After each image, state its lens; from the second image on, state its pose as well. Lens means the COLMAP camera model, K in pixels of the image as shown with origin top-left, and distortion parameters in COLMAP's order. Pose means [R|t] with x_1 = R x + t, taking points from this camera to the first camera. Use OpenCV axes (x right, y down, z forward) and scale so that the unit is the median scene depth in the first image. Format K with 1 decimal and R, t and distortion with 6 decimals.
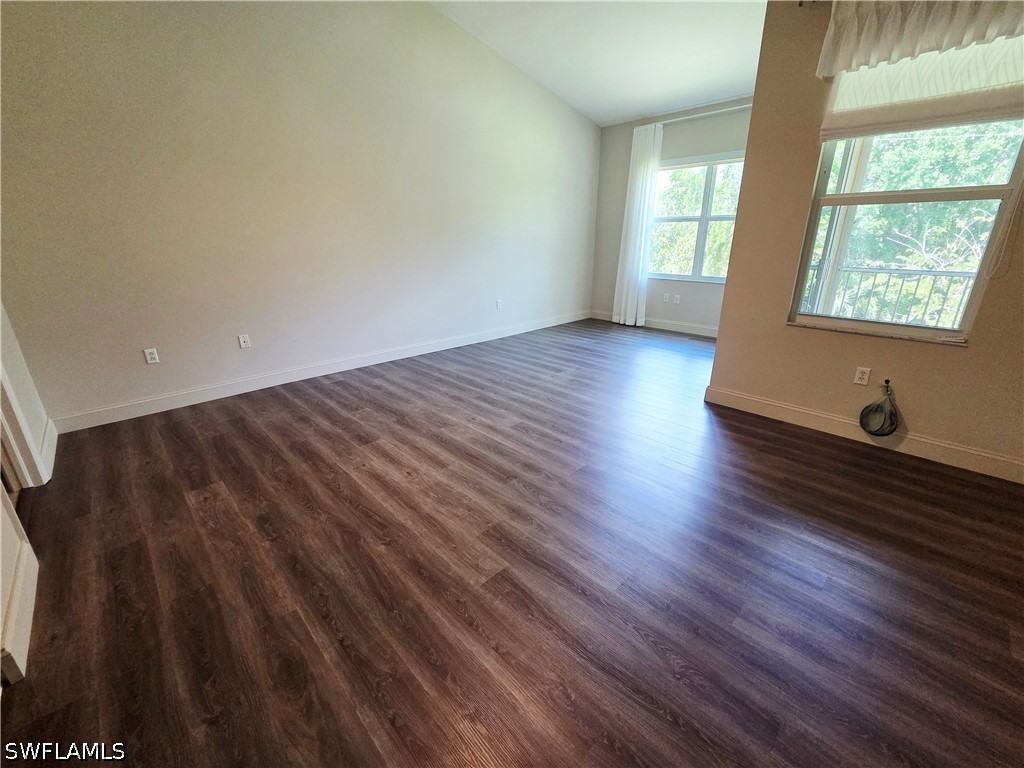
lens RADIAL K [[421.0, 0, 517.6], [0, 421.0, 376.5], [0, 0, 1]] dist [0.000648, 0.000095]
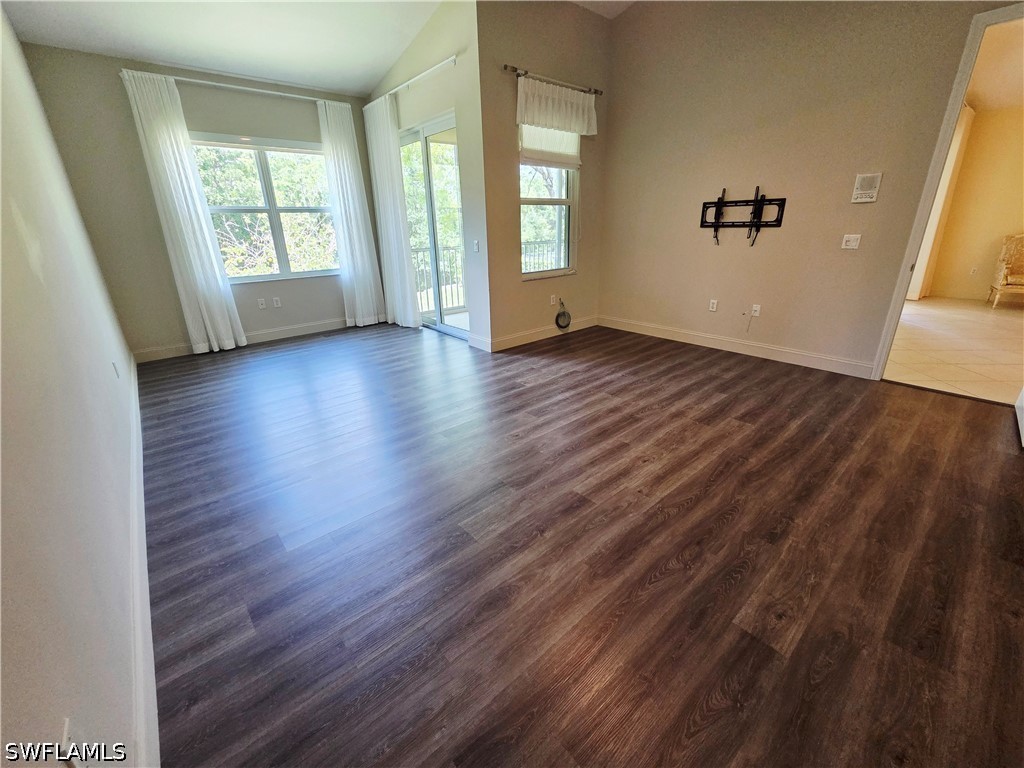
lens RADIAL K [[421.0, 0, 517.6], [0, 421.0, 376.5], [0, 0, 1]] dist [0.000648, 0.000095]
pose [[0.060240, -0.343319, 0.937285, -1.178626], [0.337215, 0.890785, 0.304613, -0.365608], [-0.939499, 0.297716, 0.169433, 1.088940]]
